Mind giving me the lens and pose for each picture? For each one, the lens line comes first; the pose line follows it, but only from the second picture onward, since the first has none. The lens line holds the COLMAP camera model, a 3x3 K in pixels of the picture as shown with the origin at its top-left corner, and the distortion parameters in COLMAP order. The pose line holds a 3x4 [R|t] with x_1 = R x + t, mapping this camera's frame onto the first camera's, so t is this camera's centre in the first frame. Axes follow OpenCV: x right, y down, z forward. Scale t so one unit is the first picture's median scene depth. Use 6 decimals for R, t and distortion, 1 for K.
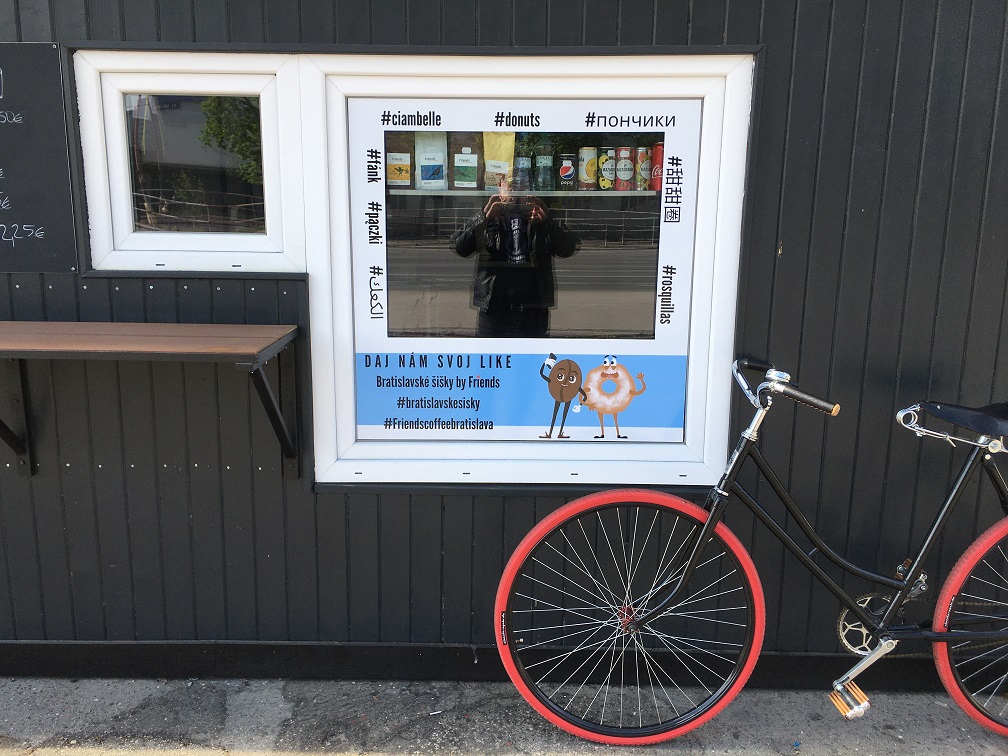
lens RADIAL K [[860.6, 0, 498.9], [0, 860.6, 375.8], [0, 0, 1]] dist [0.082605, -0.112676]
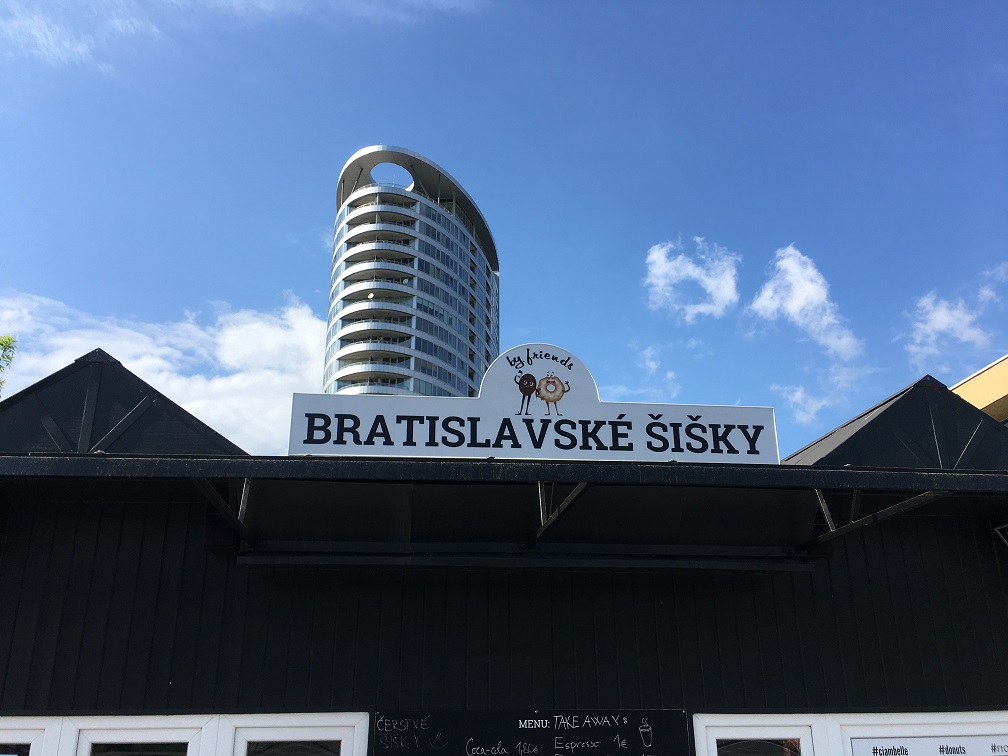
lens RADIAL K [[860.6, 0, 499.3], [0, 860.6, 371.5], [0, 0, 1]] dist [0.082605, -0.112676]
pose [[0.991449, 0.030528, 0.126871, -0.982134], [0.042306, 0.844537, -0.533824, -0.057875], [-0.123444, 0.534627, 0.836024, -0.587230]]
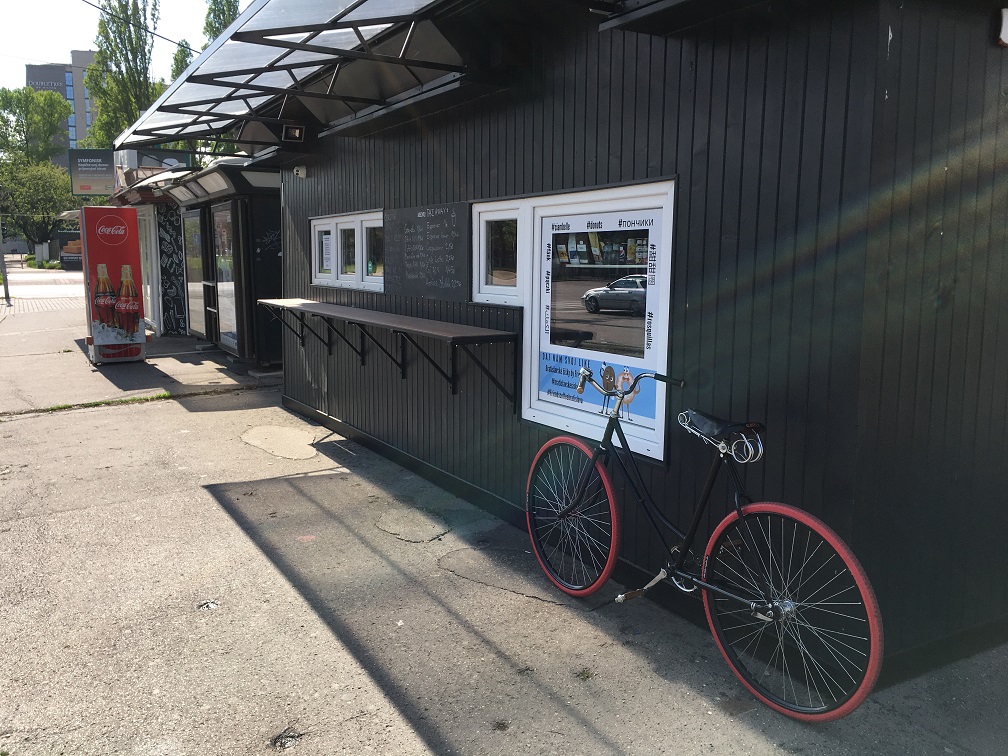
lens RADIAL K [[860.6, 0, 506.3], [0, 860.6, 373.5], [0, 0, 1]] dist [0.082605, -0.112676]
pose [[0.512997, 0.107654, -0.851613, 1.374540], [-0.174402, 0.984483, 0.019394, -0.002705], [0.840486, 0.138574, 0.523813, -0.021936]]
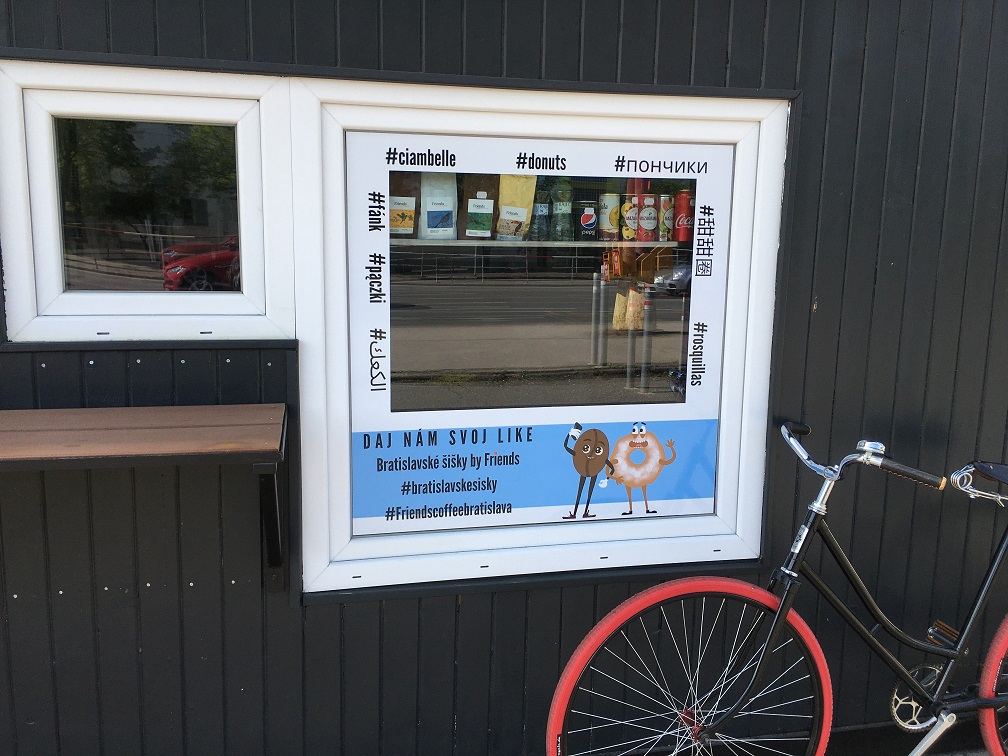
lens RADIAL K [[860.6, 0, 502.3], [0, 860.6, 372.4], [0, 0, 1]] dist [0.082605, -0.112676]
pose [[0.974094, -0.030110, 0.224131, -0.209778], [0.038634, 0.998684, -0.033739, -0.050830], [-0.222820, 0.041524, 0.973975, 0.152575]]
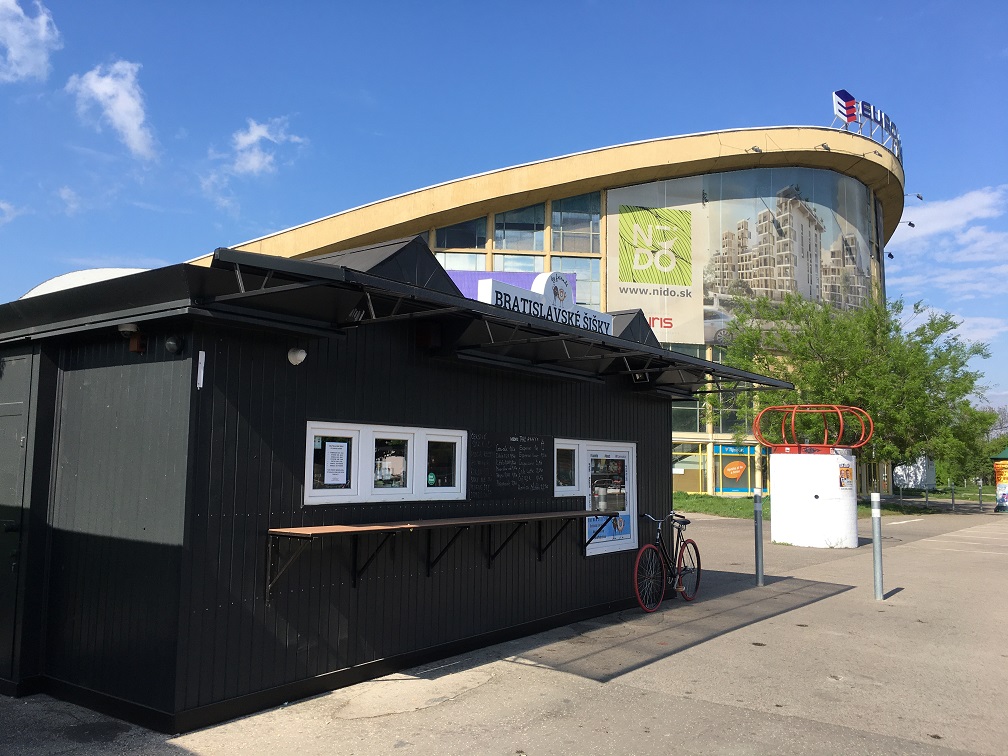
lens RADIAL K [[860.6, 0, 496.3], [0, 860.6, 378.1], [0, 0, 1]] dist [0.082605, -0.112676]
pose [[0.577945, 0.082016, 0.811944, -3.358807], [0.166823, 0.962053, -0.215925, 0.125525], [-0.798843, 0.260244, 0.542332, -0.802851]]
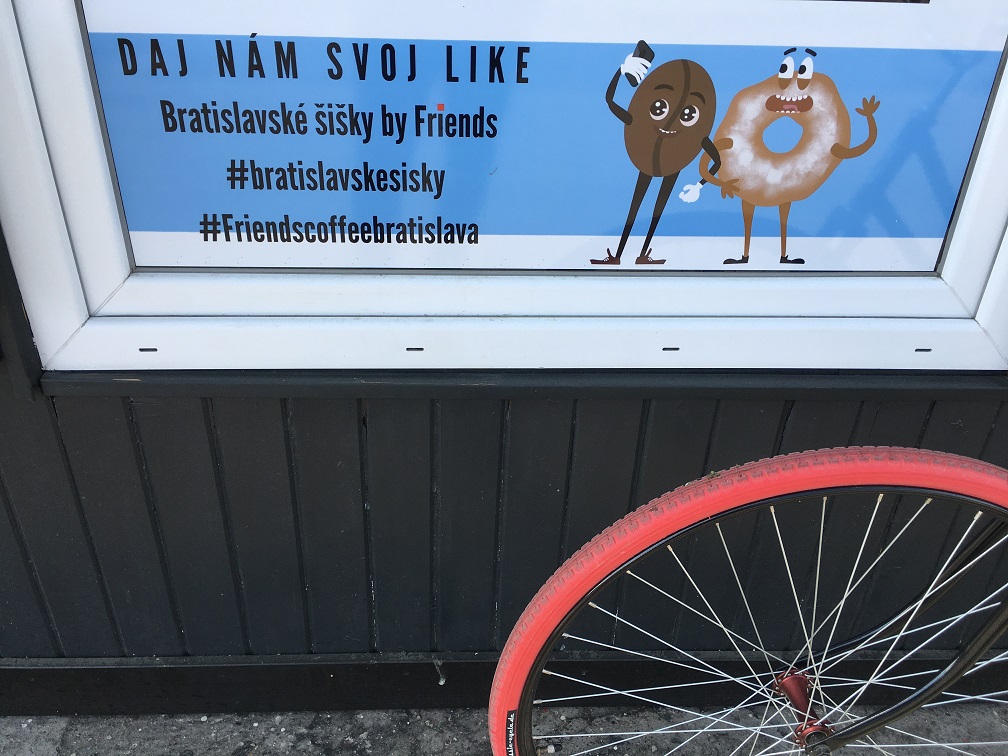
lens RADIAL K [[860.6, 0, 499.5], [0, 860.6, 369.2], [0, 0, 1]] dist [0.082605, -0.112676]
pose [[0.998529, -0.008411, 0.053572, -0.019425], [-0.010624, 0.938414, 0.345349, -0.022362], [-0.053178, -0.345410, 0.936944, 0.611195]]
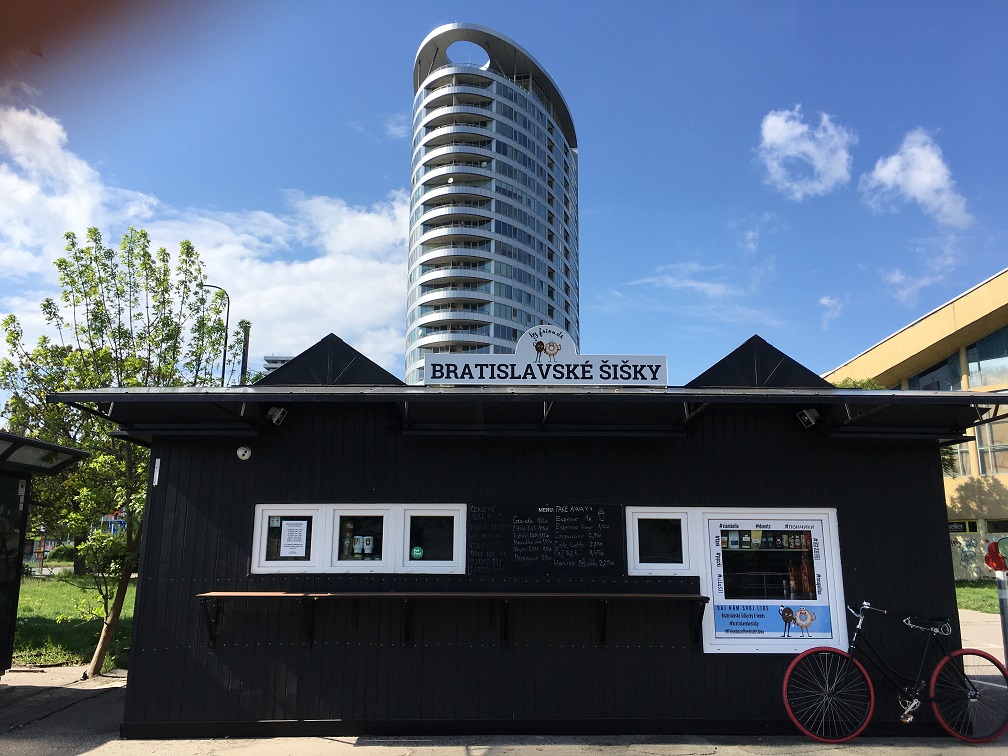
lens RADIAL K [[860.6, 0, 495.1], [0, 860.6, 377.9], [0, 0, 1]] dist [0.082605, -0.112676]
pose [[0.999590, -0.000143, 0.028631, -0.982437], [0.011691, 0.914864, -0.403594, 0.443450], [-0.026136, 0.403763, 0.914490, -1.950914]]
